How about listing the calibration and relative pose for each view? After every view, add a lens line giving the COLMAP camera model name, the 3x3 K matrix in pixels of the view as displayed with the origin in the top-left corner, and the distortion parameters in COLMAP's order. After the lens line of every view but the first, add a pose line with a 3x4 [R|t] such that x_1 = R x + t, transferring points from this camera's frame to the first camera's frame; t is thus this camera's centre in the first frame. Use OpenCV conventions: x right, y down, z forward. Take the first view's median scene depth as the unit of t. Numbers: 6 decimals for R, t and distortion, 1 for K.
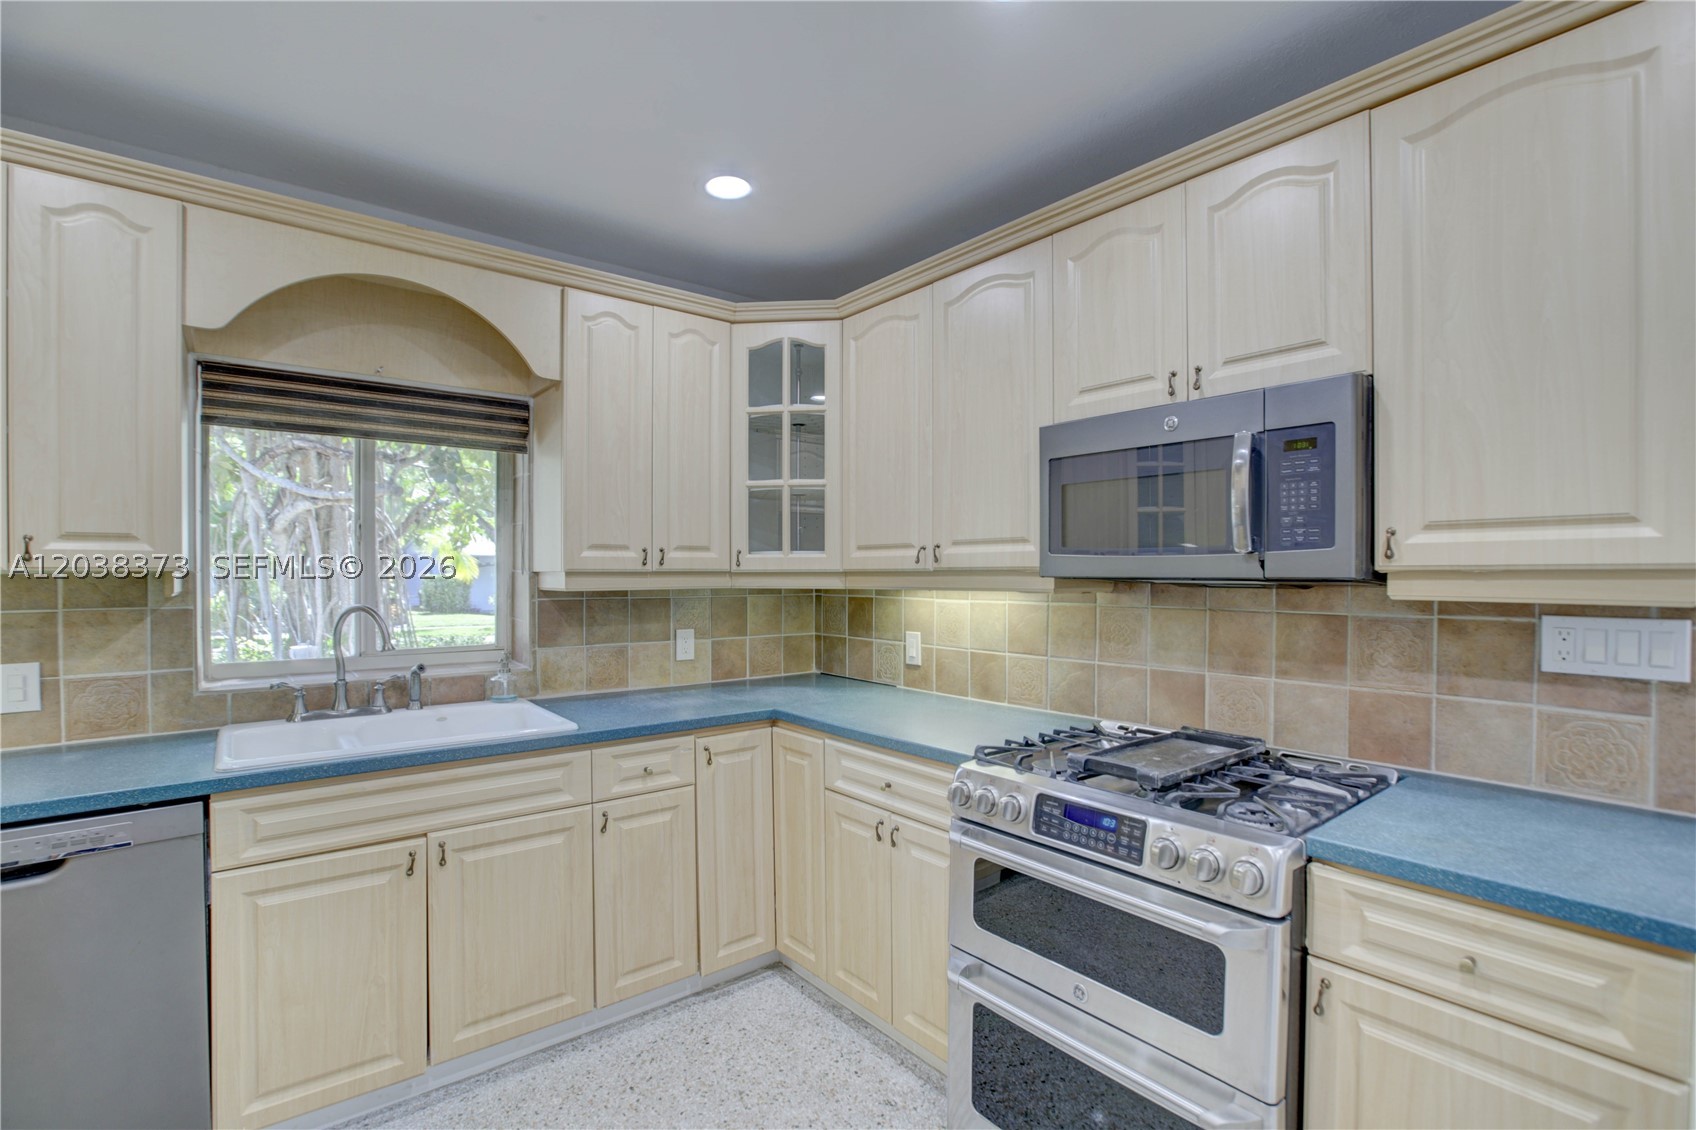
lens RADIAL K [[795.9, 0, 848.0], [0, 795.9, 565.0], [0, 0, 1]] dist [-0.056213, 0.023554]
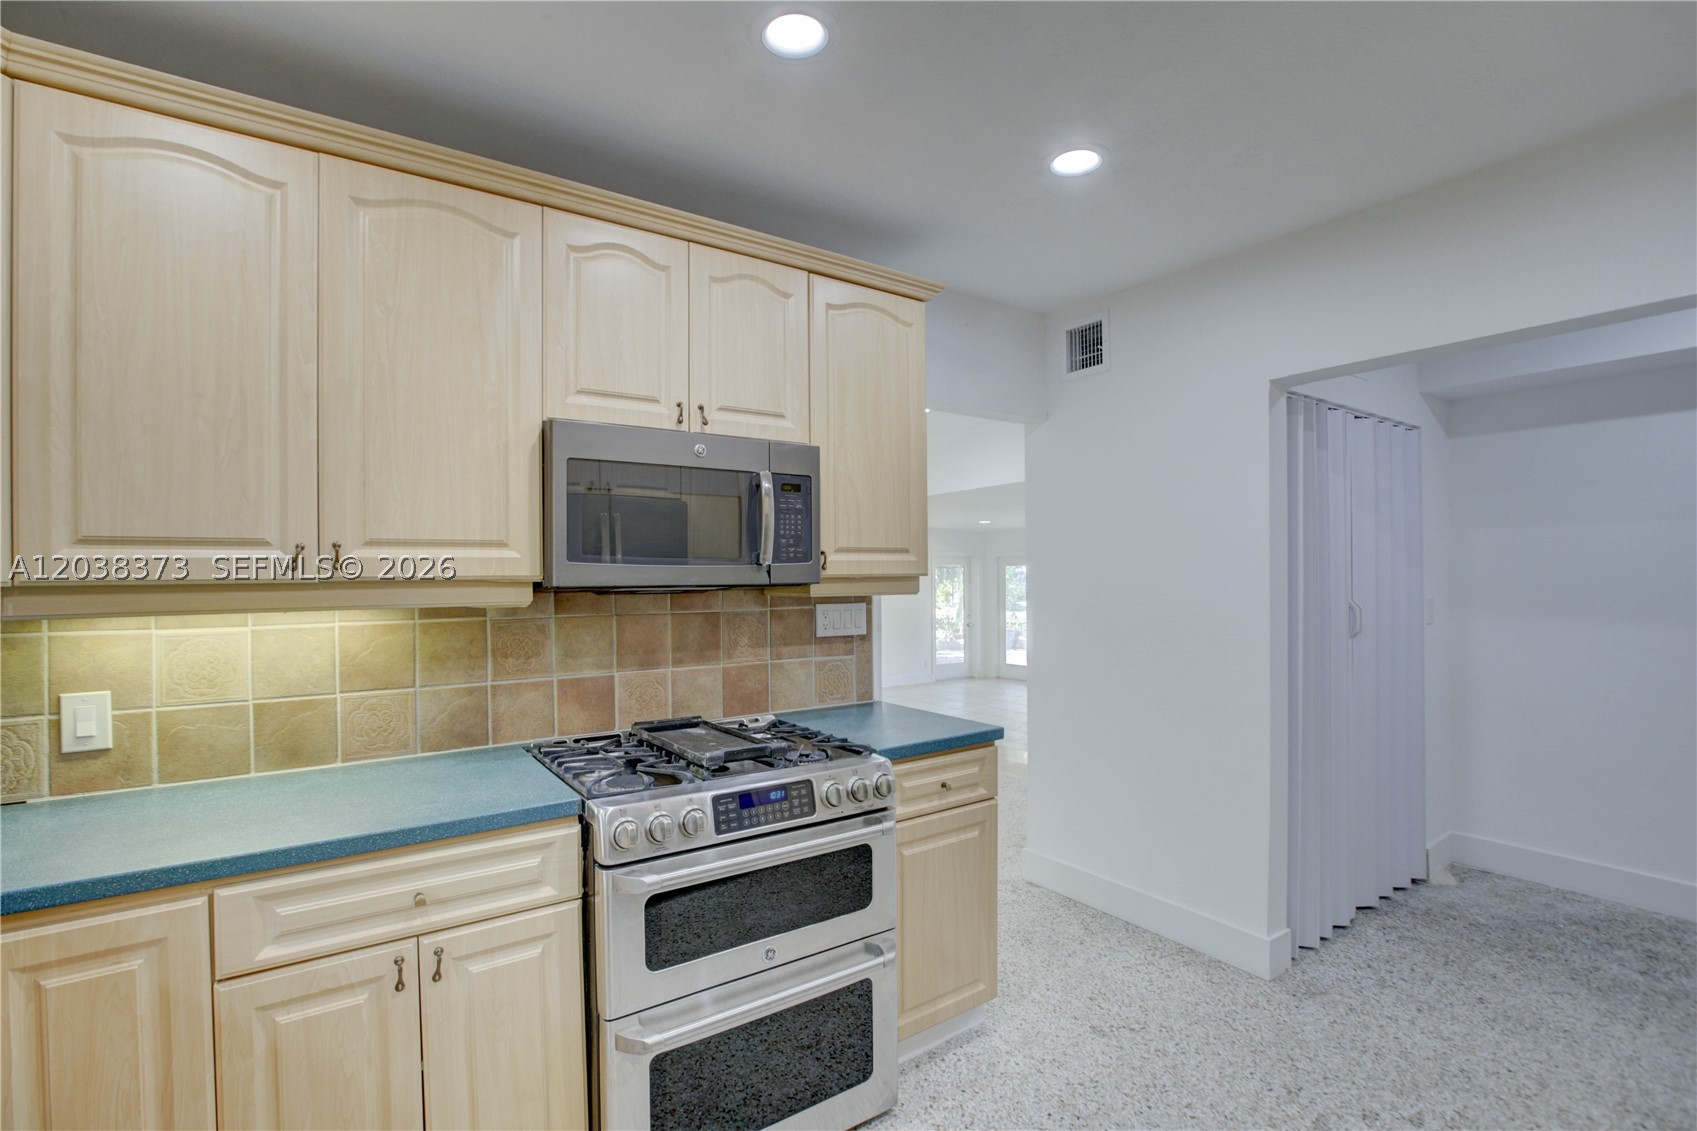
lens RADIAL K [[768.2, 0, 852.9], [0, 768.2, 573.1], [0, 0, 1]] dist [-0.047103, 0.016877]
pose [[0.061867, 0.007389, 0.998057, -0.628433], [0.002293, 0.999969, -0.007545, 0.007195], [-0.998082, 0.002755, 0.061848, 0.649197]]
